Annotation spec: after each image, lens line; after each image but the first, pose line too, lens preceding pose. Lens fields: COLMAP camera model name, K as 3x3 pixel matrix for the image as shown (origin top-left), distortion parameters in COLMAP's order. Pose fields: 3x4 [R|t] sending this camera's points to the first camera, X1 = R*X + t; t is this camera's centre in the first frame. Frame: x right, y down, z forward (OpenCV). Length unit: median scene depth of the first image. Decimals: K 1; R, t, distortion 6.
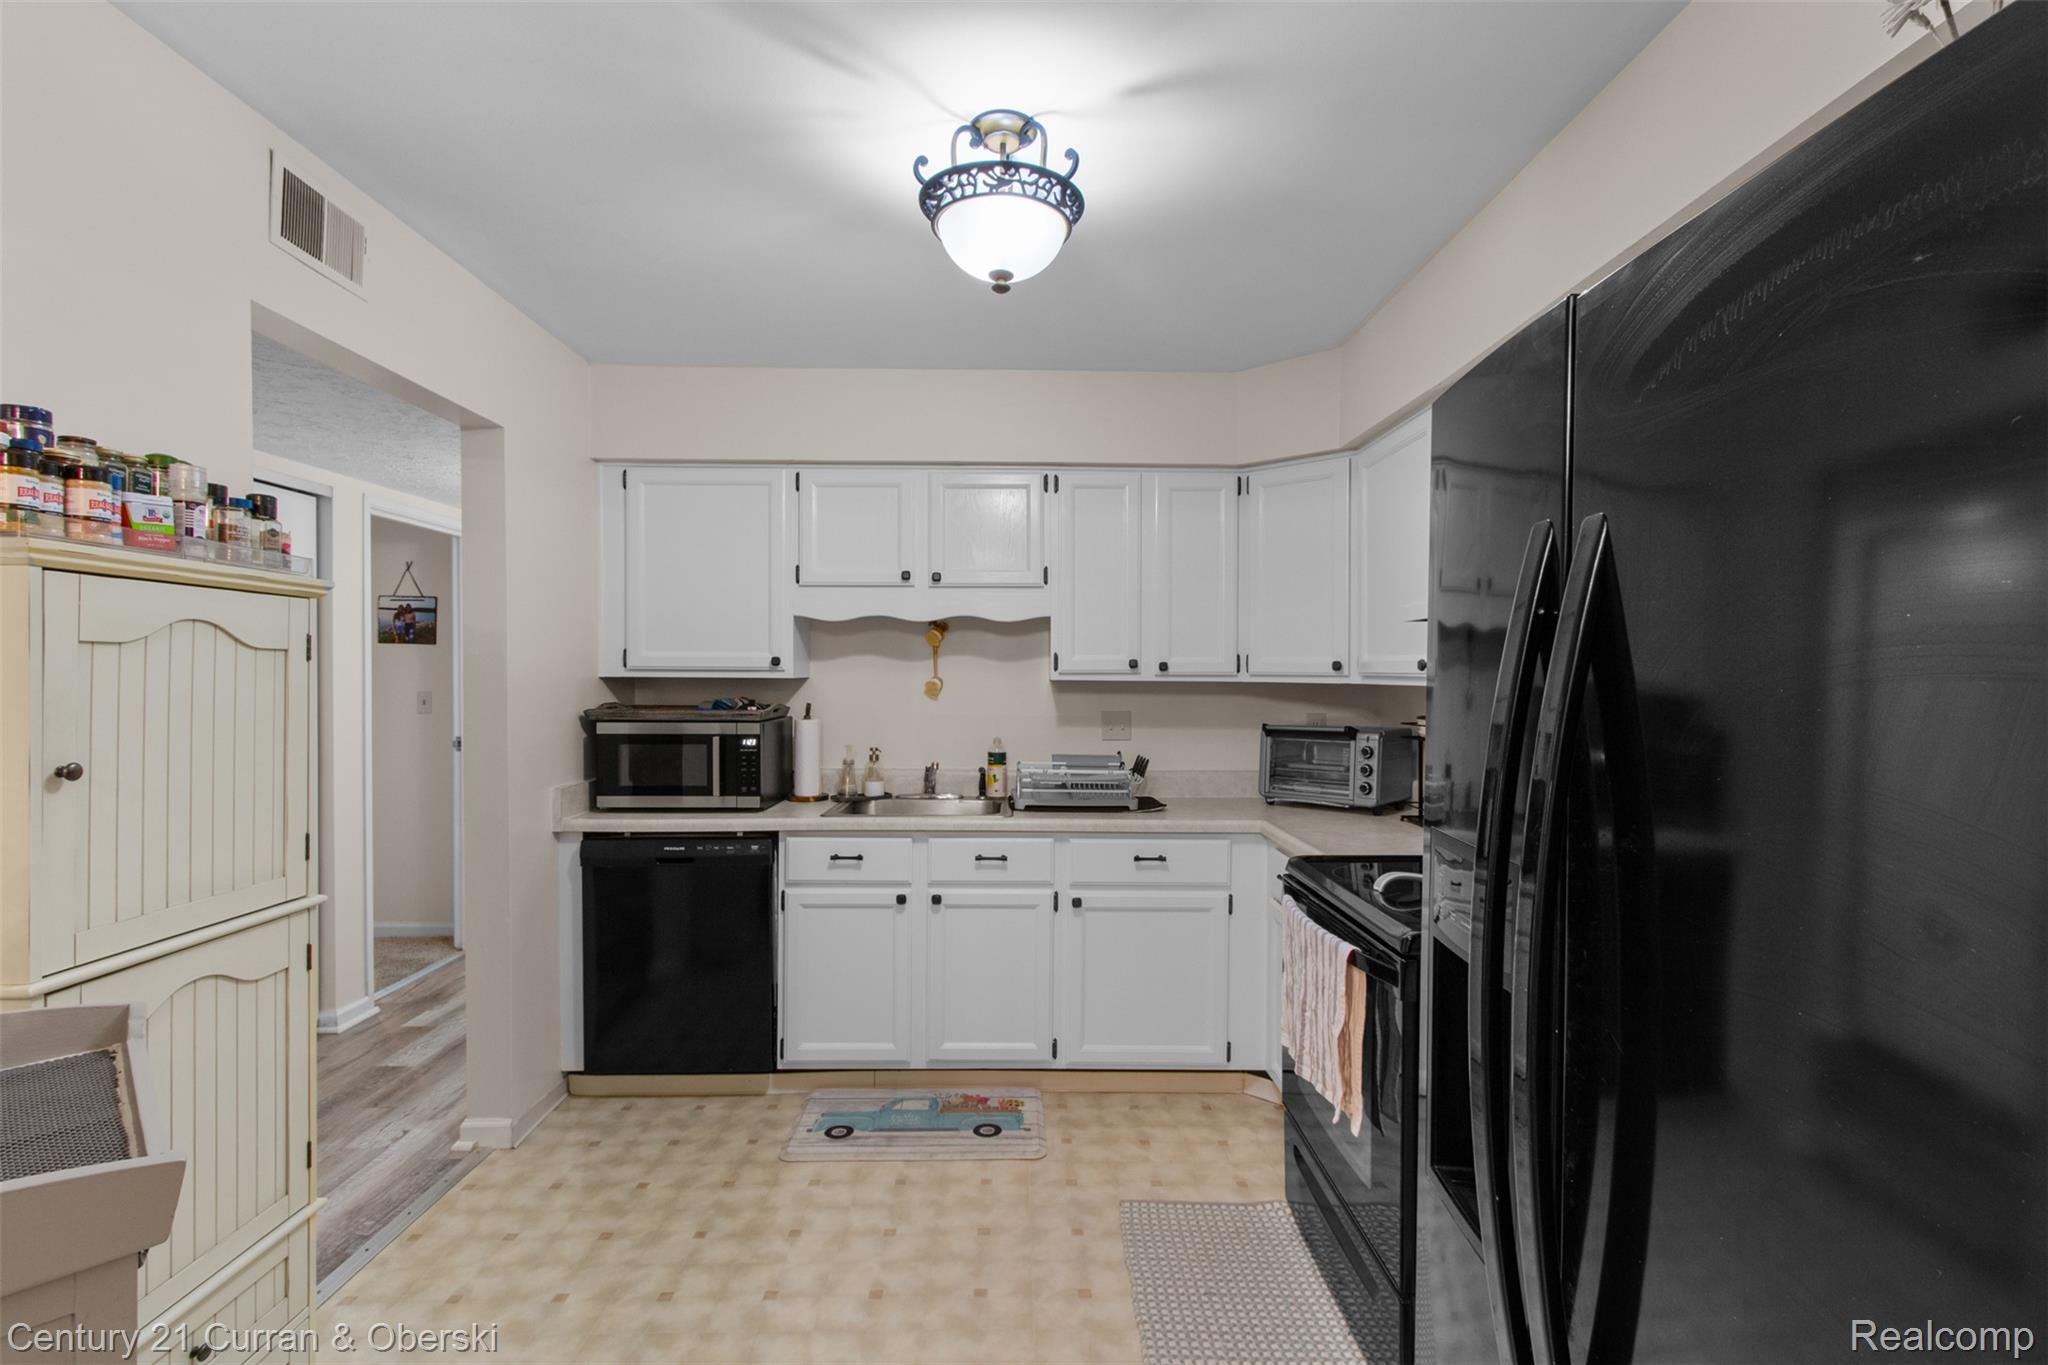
lens RADIAL K [[936.3, 0, 937.2], [0, 936.3, 675.2], [0, 0, 1]] dist [0.005140, -0.002429]
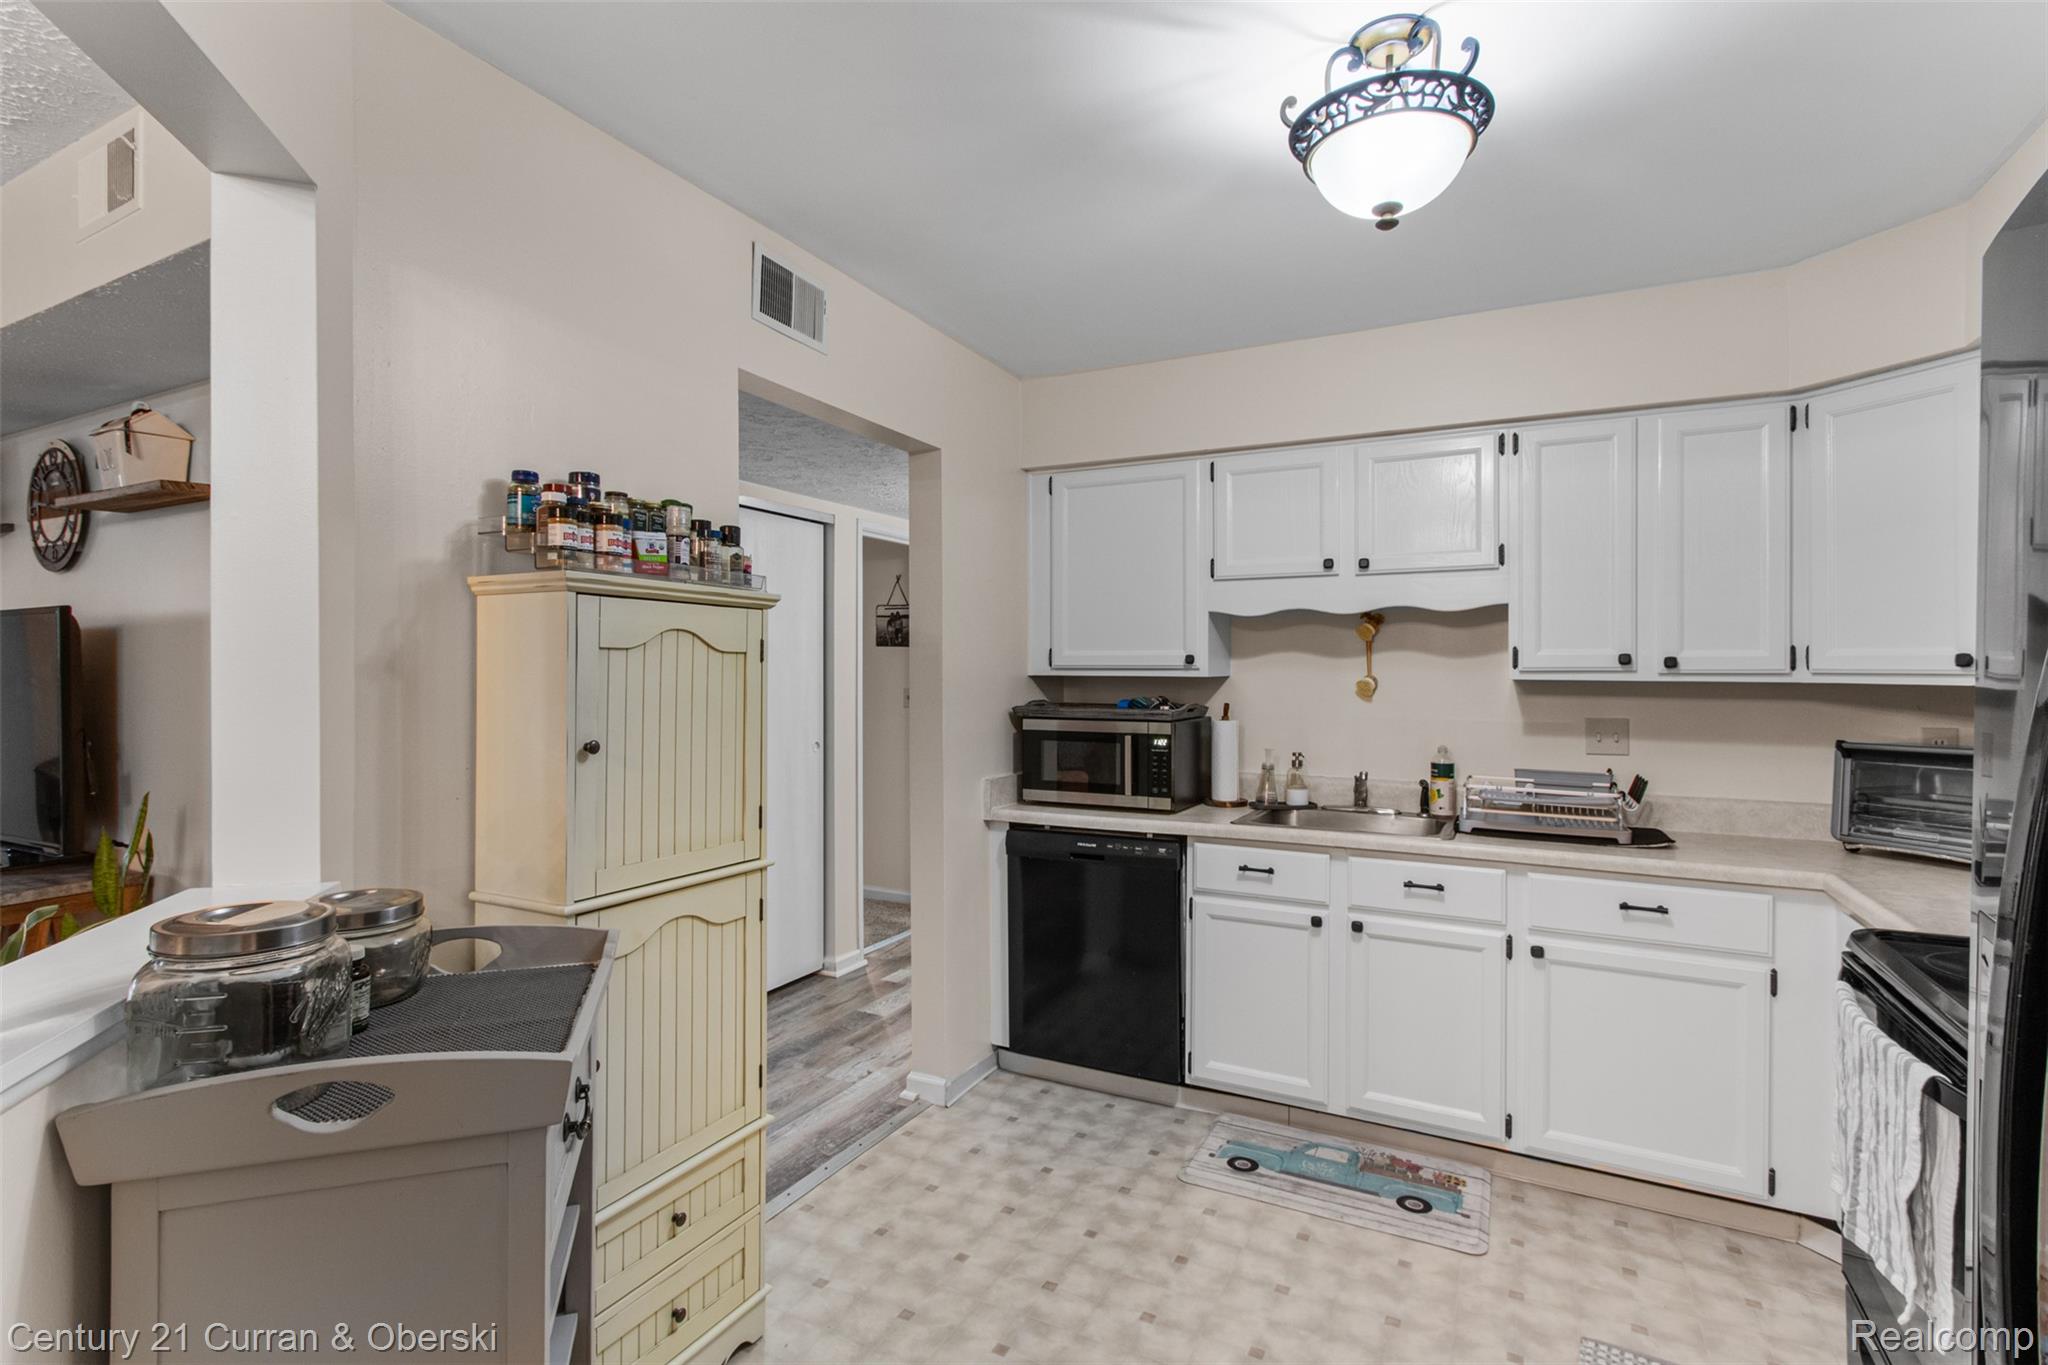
lens RADIAL K [[936.3, 0, 1004.6], [0, 936.3, 664.7], [0, 0, 1]] dist [0.005140, -0.002429]
pose [[0.888908, -0.004444, -0.458064, 0.113821], [-0.000085, 0.999951, -0.009868, 0.000317], [0.458085, 0.008811, 0.888865, 0.059168]]
